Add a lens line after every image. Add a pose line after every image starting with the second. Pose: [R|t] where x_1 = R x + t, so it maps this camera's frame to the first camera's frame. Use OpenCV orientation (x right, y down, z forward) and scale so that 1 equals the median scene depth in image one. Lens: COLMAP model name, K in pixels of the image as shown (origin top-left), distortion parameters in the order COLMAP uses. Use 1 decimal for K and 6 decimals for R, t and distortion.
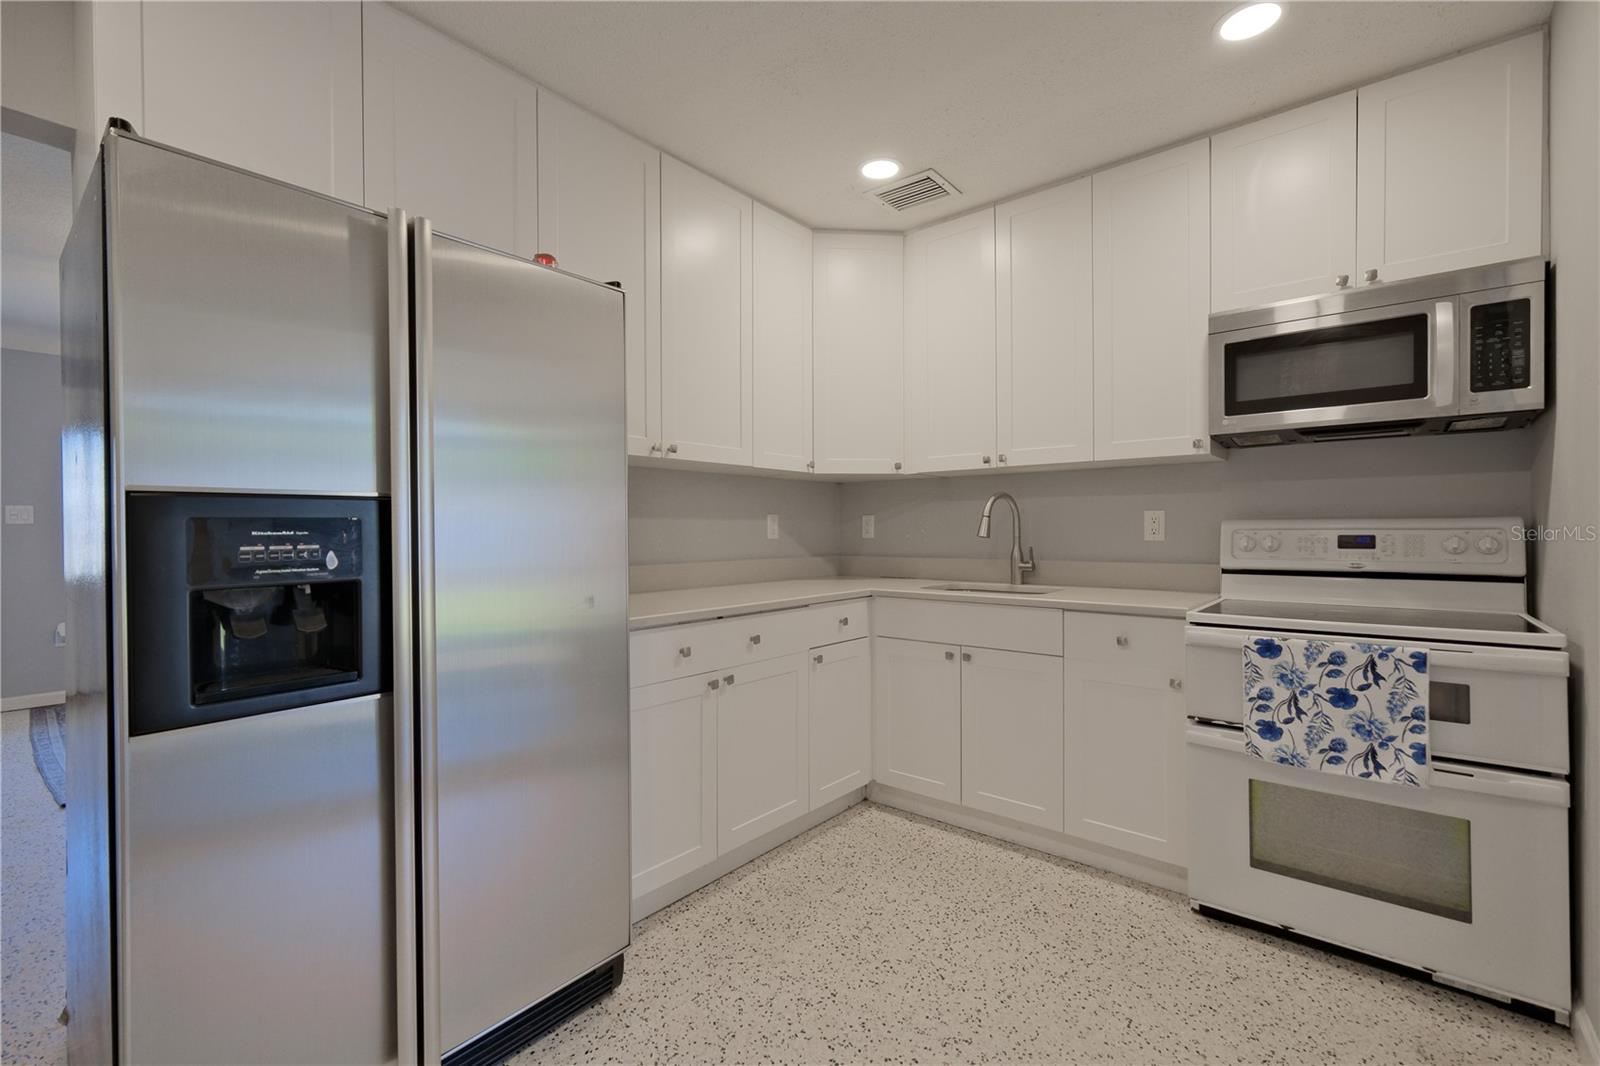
lens RADIAL K [[688.0, 0, 802.8], [0, 688.0, 531.9], [0, 0, 1]] dist [0.001432, 0.001314]
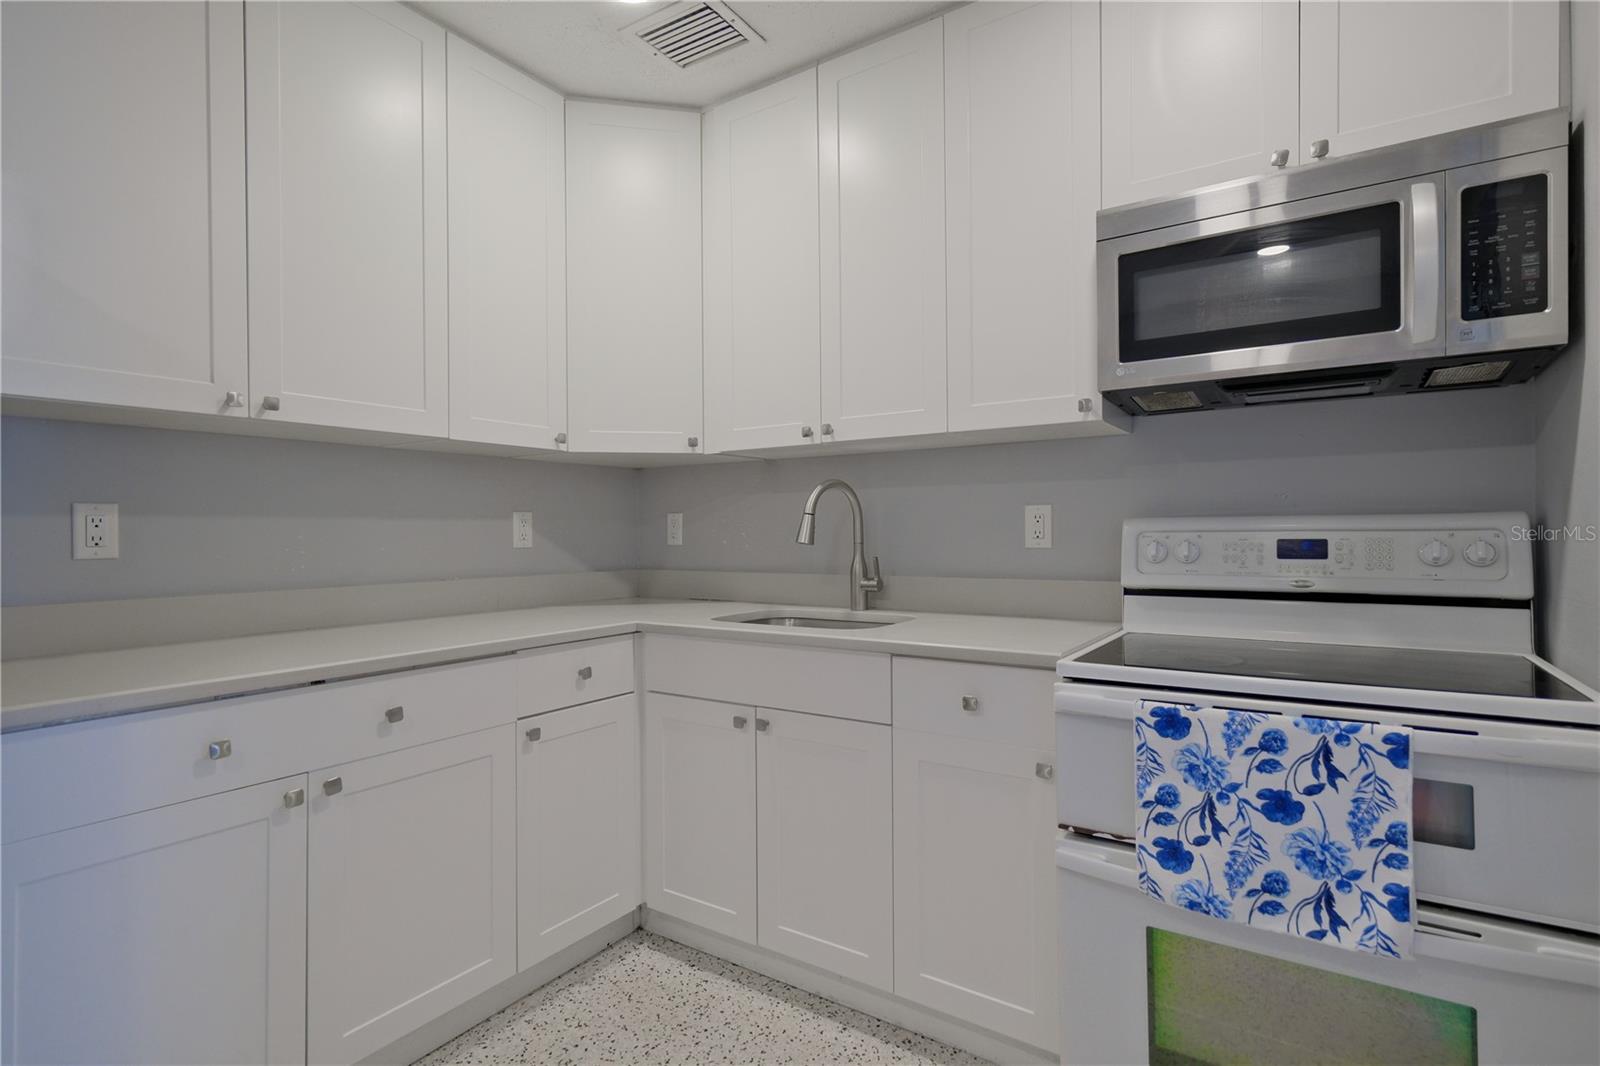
lens RADIAL K [[788.5, 0, 800.0], [0, 788.5, 533.0], [0, 0, 1]] dist [0.004666, 0.000796]
pose [[0.994171, -0.004112, 0.107732, 0.243350], [0.004388, 0.999988, -0.002324, -0.002132], [-0.107721, 0.002783, 0.994177, 0.297841]]
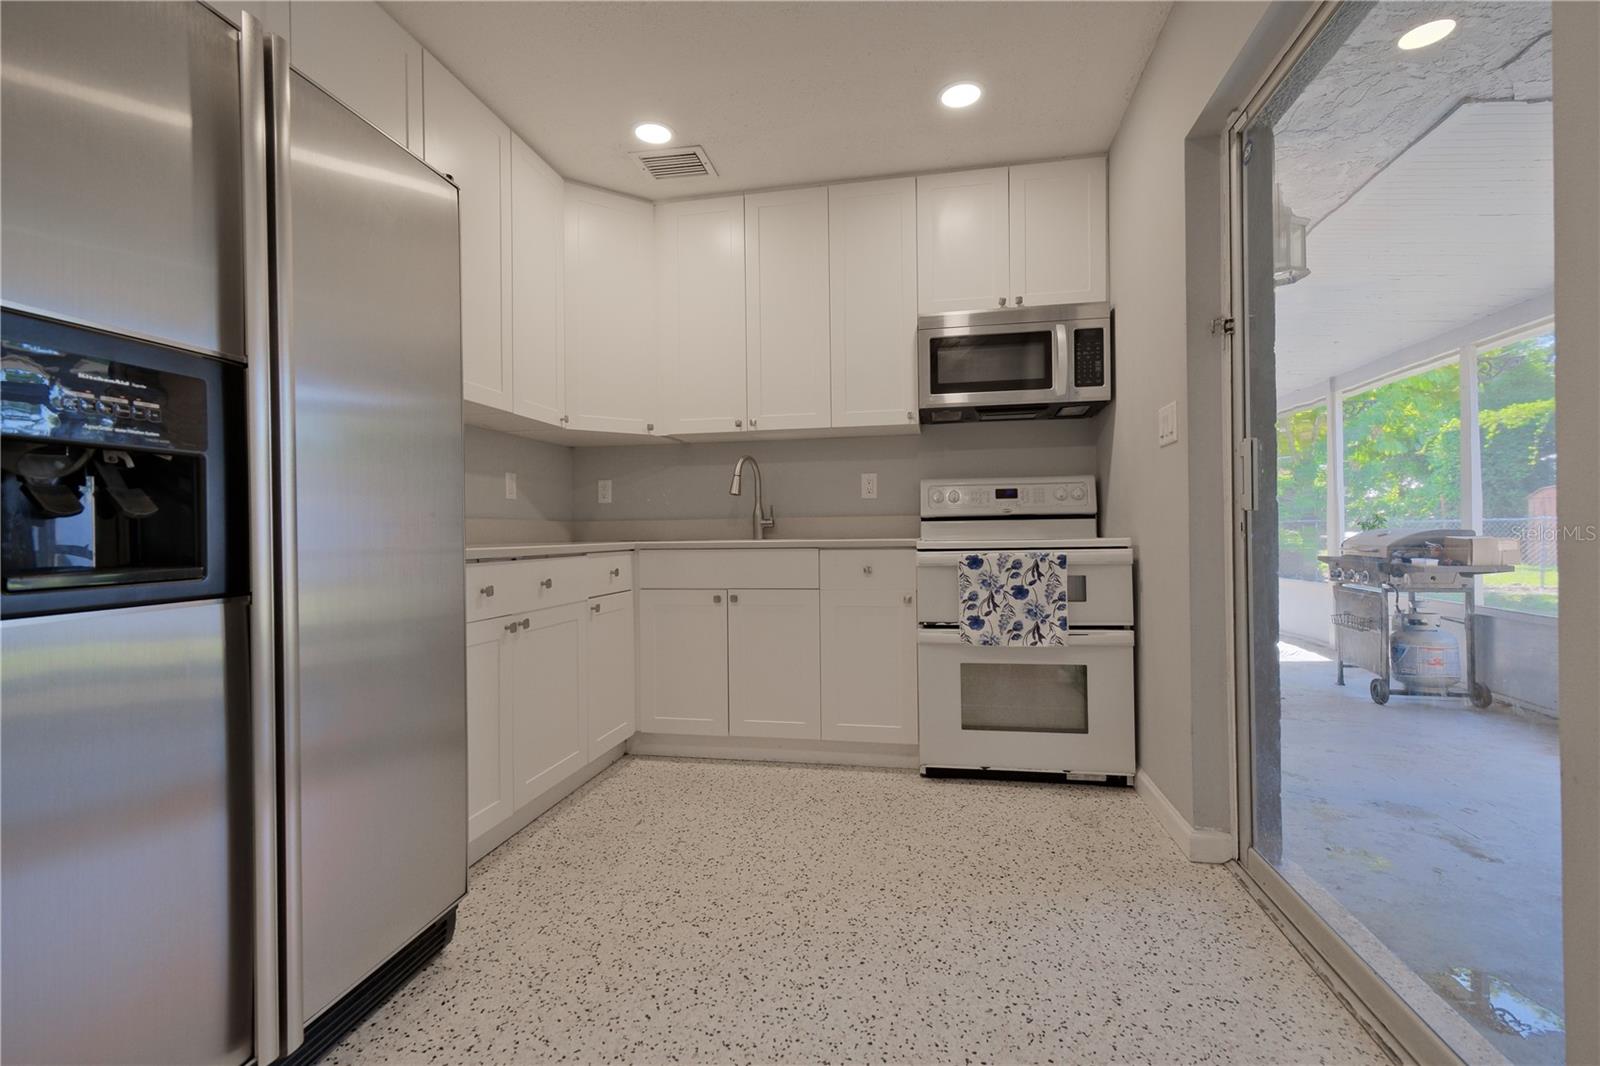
lens RADIAL K [[704.5, 0, 800.0], [0, 704.5, 533.0], [0, 0, 1]] dist [-0.003466, 0.000432]
pose [[0.876596, -0.005807, 0.481192, -0.262816], [0.009071, 0.999949, -0.004457, 0.105387], [-0.481141, 0.008272, 0.876604, -0.041722]]
